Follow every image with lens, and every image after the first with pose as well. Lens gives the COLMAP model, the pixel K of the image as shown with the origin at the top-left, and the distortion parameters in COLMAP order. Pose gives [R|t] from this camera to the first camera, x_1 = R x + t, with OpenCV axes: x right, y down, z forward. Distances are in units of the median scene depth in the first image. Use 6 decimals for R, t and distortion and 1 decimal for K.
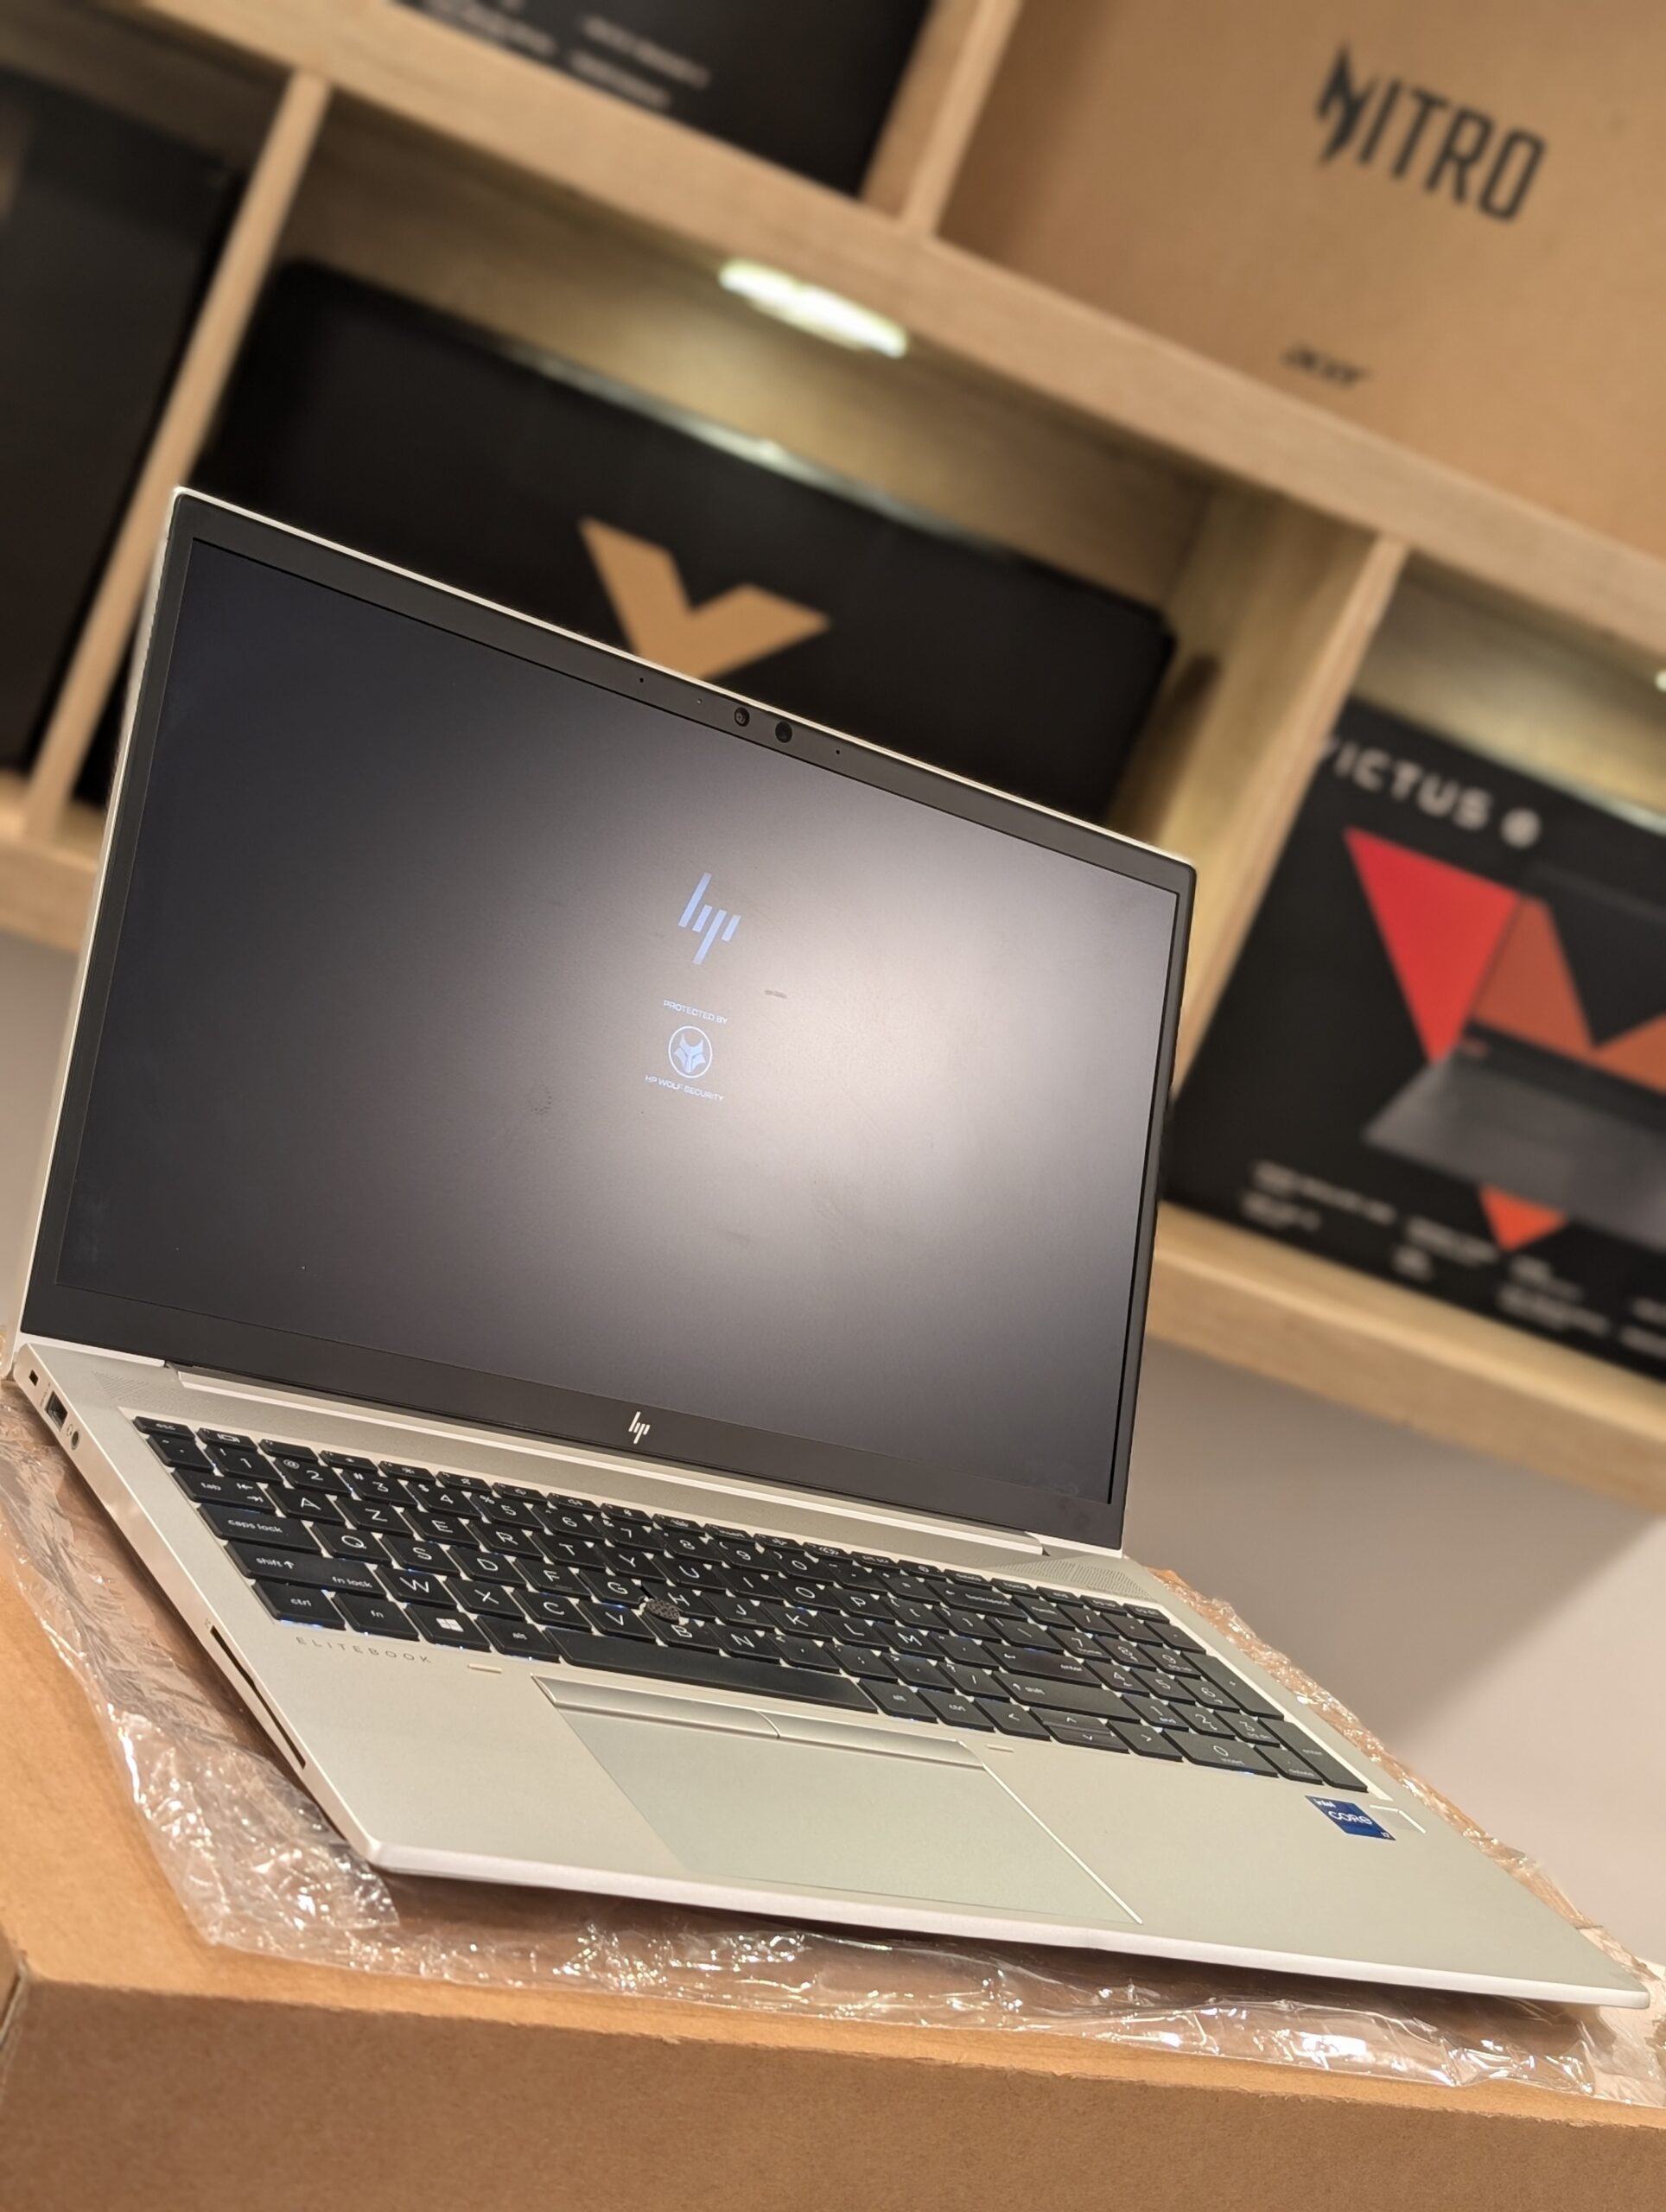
lens RADIAL K [[3178.0, 0, 809.8], [0, 3178.0, 1105.4], [0, 0, 1]] dist [0.015956, 0.000000]
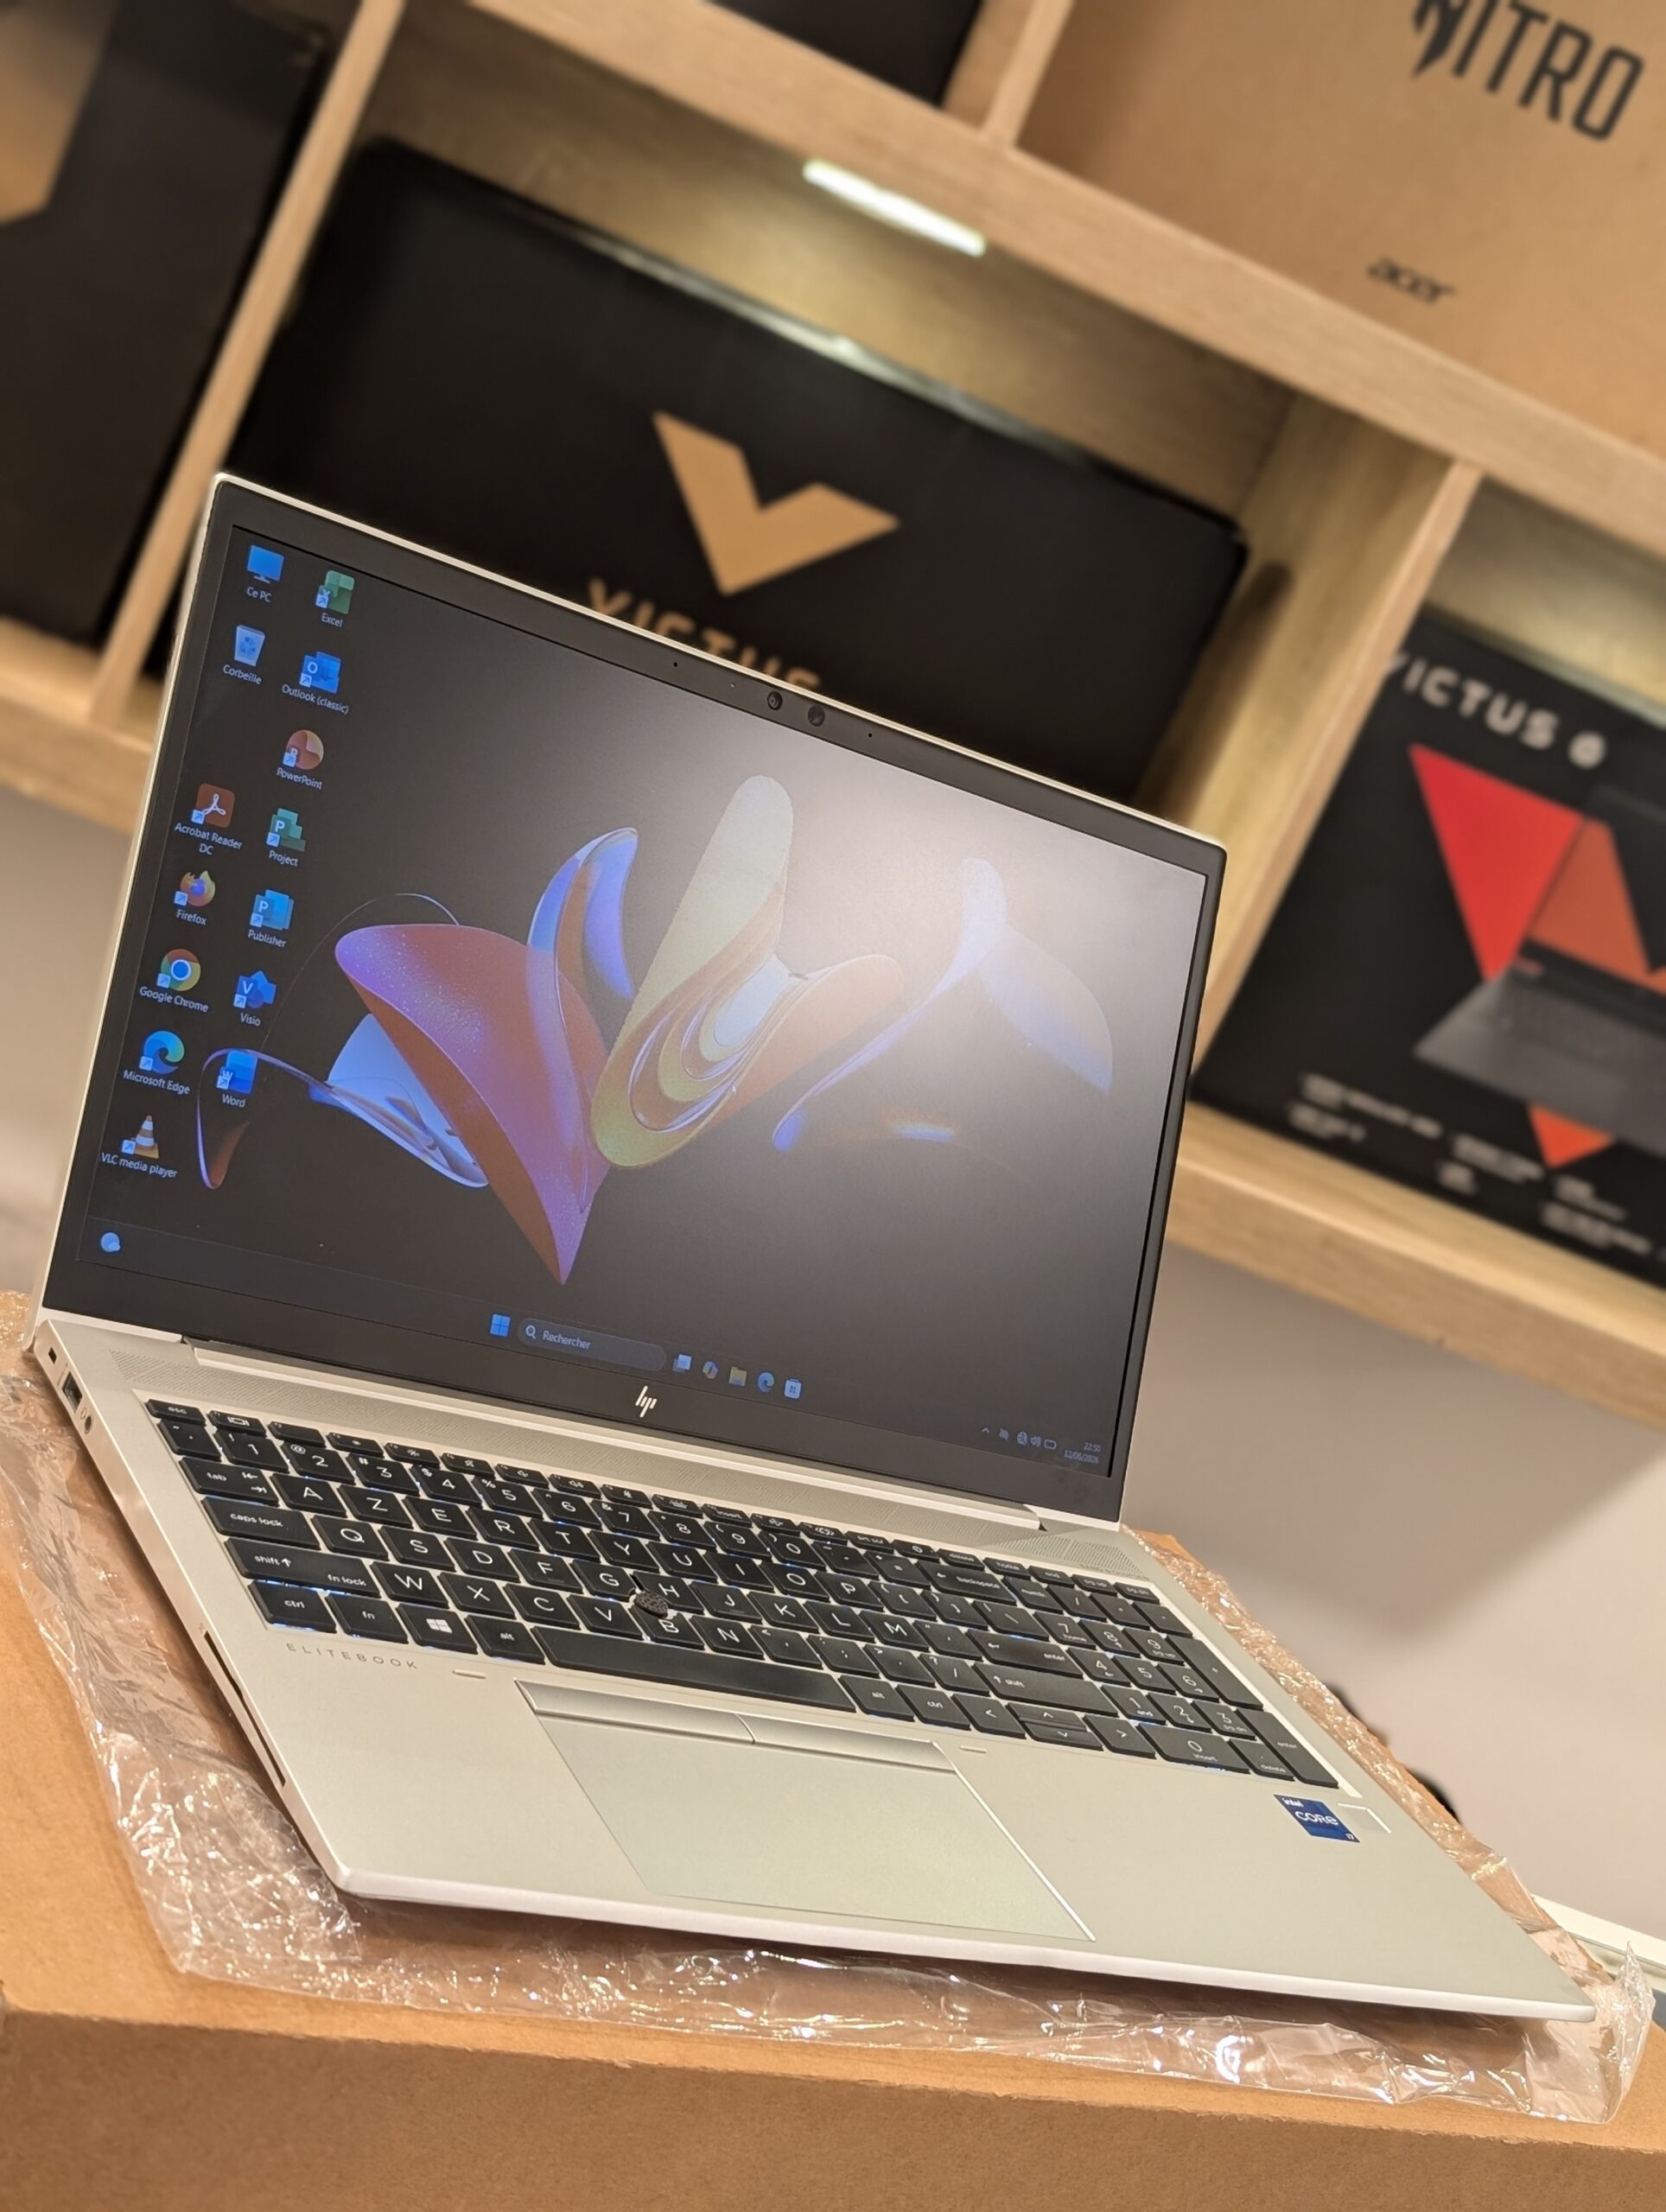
lens RADIAL K [[3178.0, 0, 812.3], [0, 3178.0, 1098.5], [0, 0, 1]] dist [0.015956, 0.000000]
pose [[0.998847, 0.039896, -0.026702, 0.026340], [-0.038134, 0.997251, 0.063526, -0.071155], [0.029163, -0.062434, 0.997623, -0.018161]]
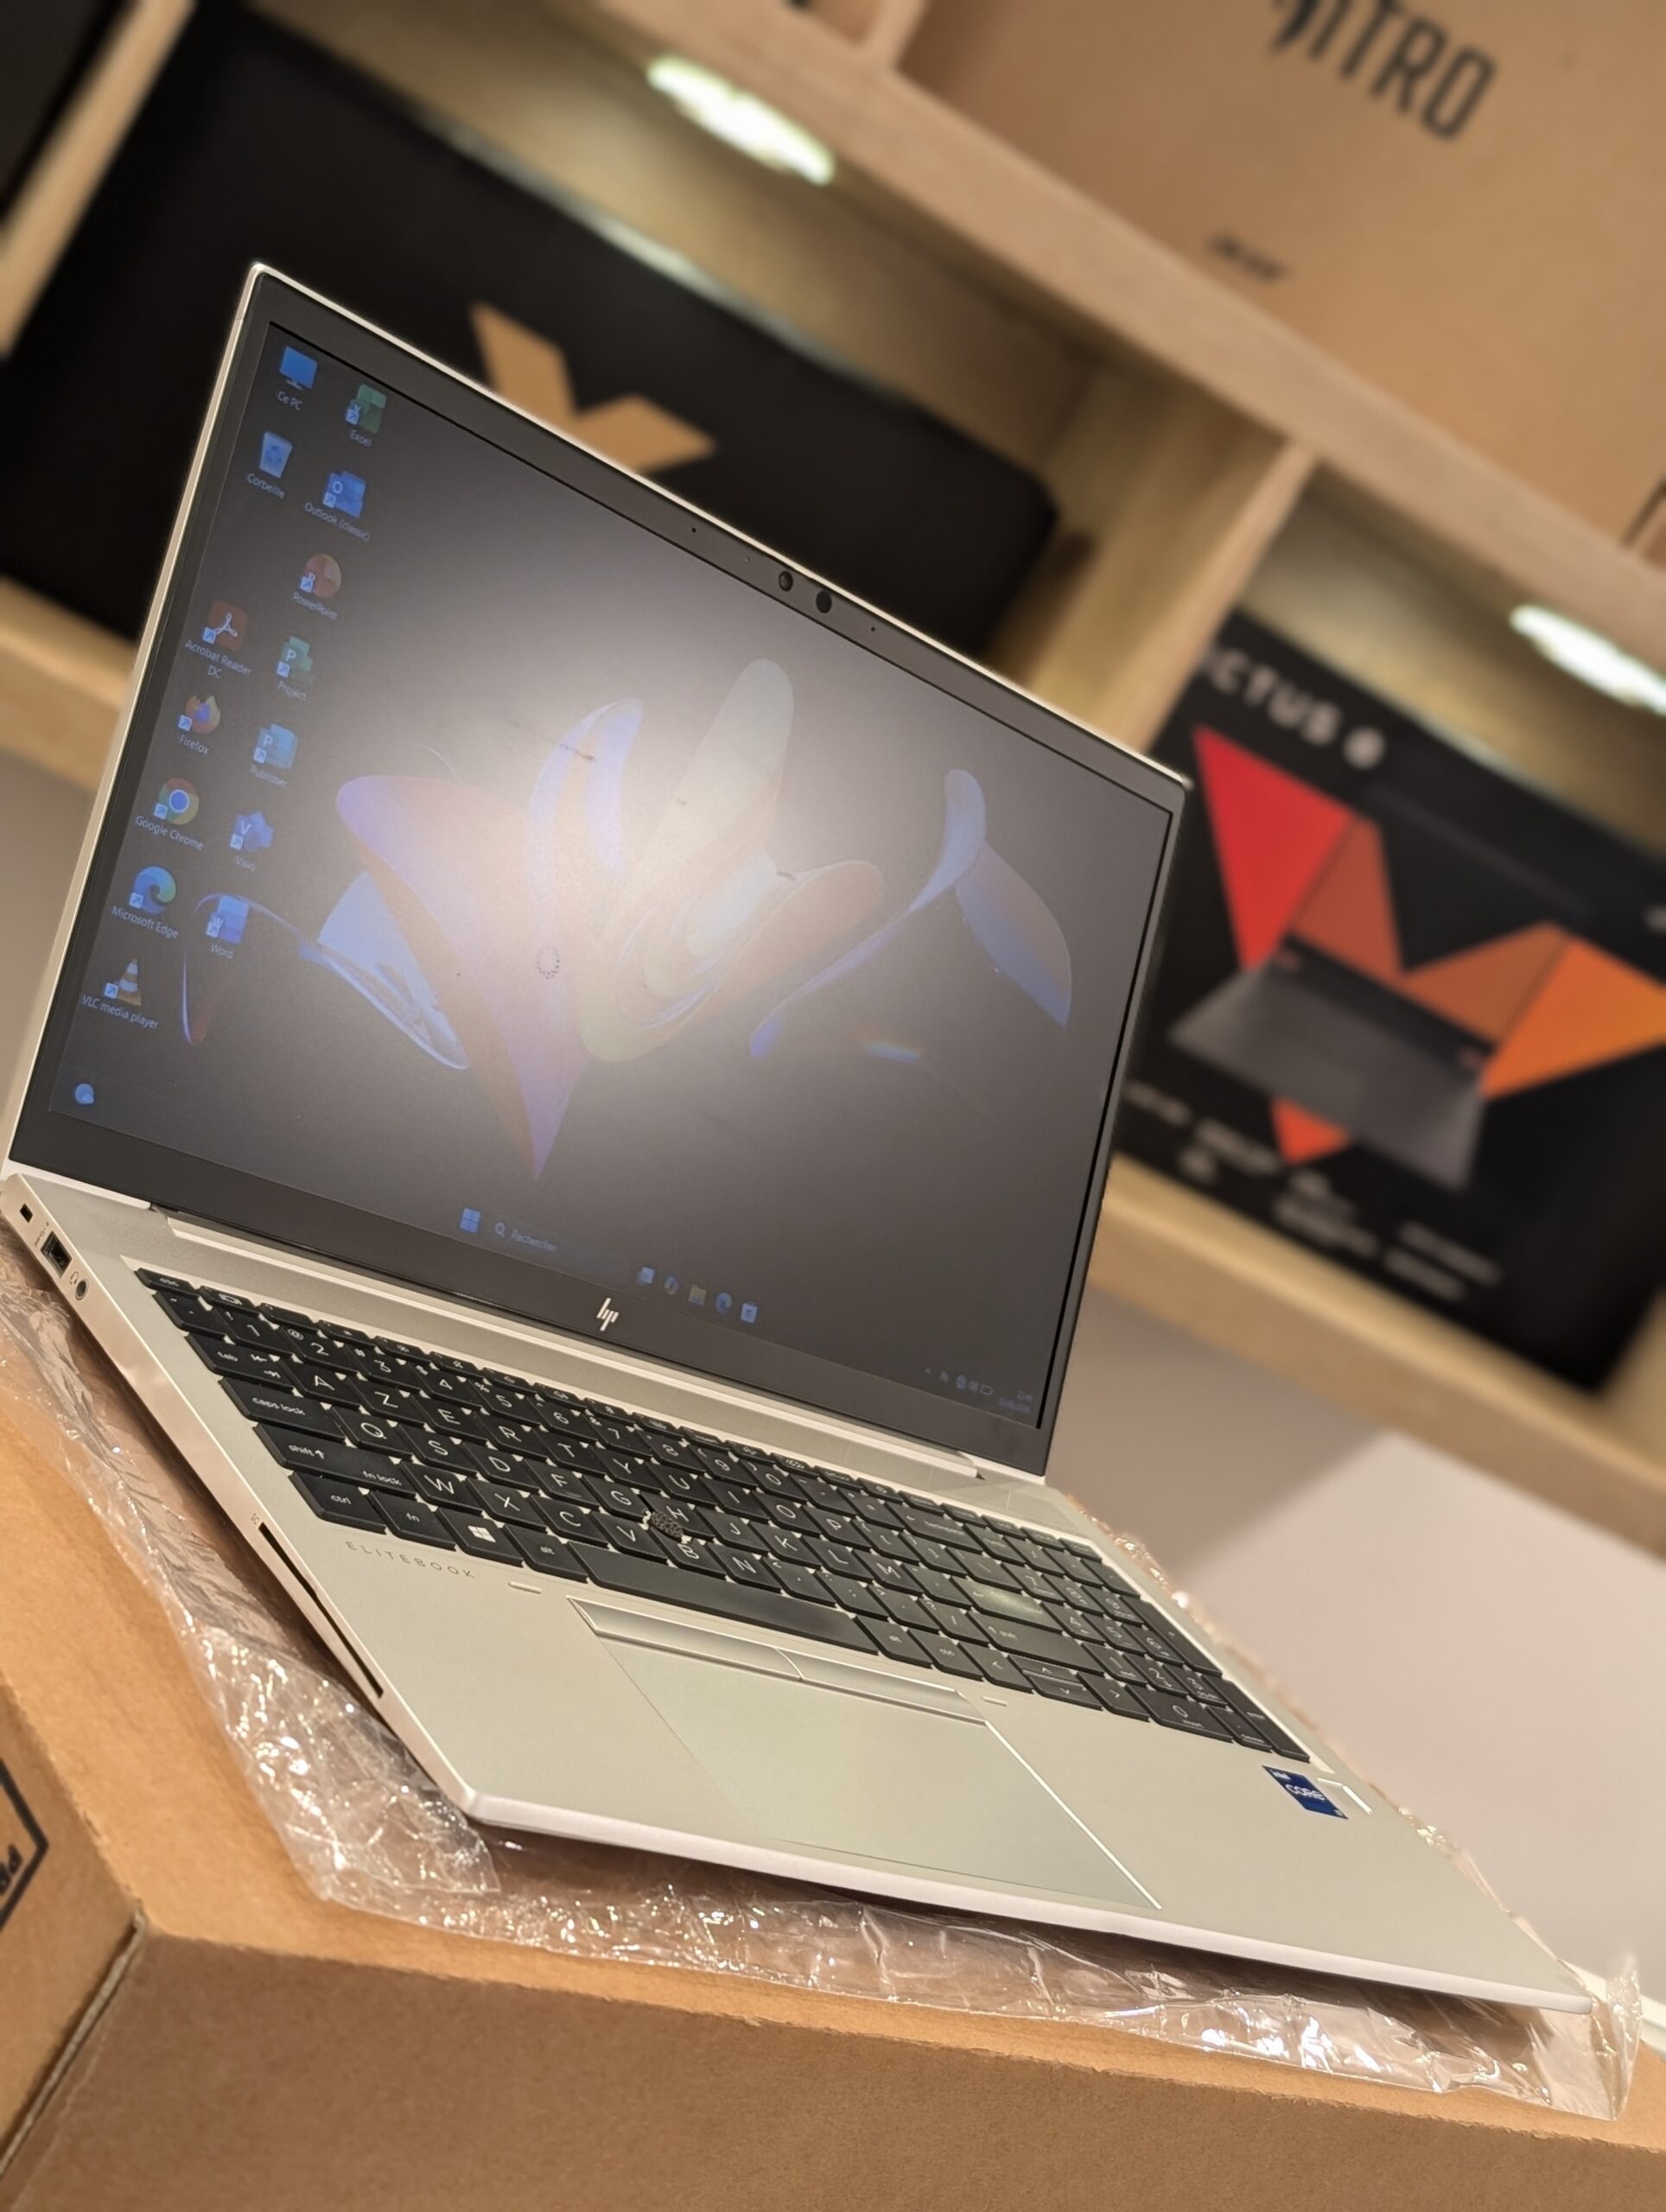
lens RADIAL K [[3178.0, 0, 782.2], [0, 3178.0, 1045.8], [0, 0, 1]] dist [0.015956, 0.000000]
pose [[0.986312, 0.115682, 0.117502, -0.138499], [-0.120975, 0.991891, 0.038940, -0.024786], [-0.112044, -0.052622, 0.992309, 0.057887]]
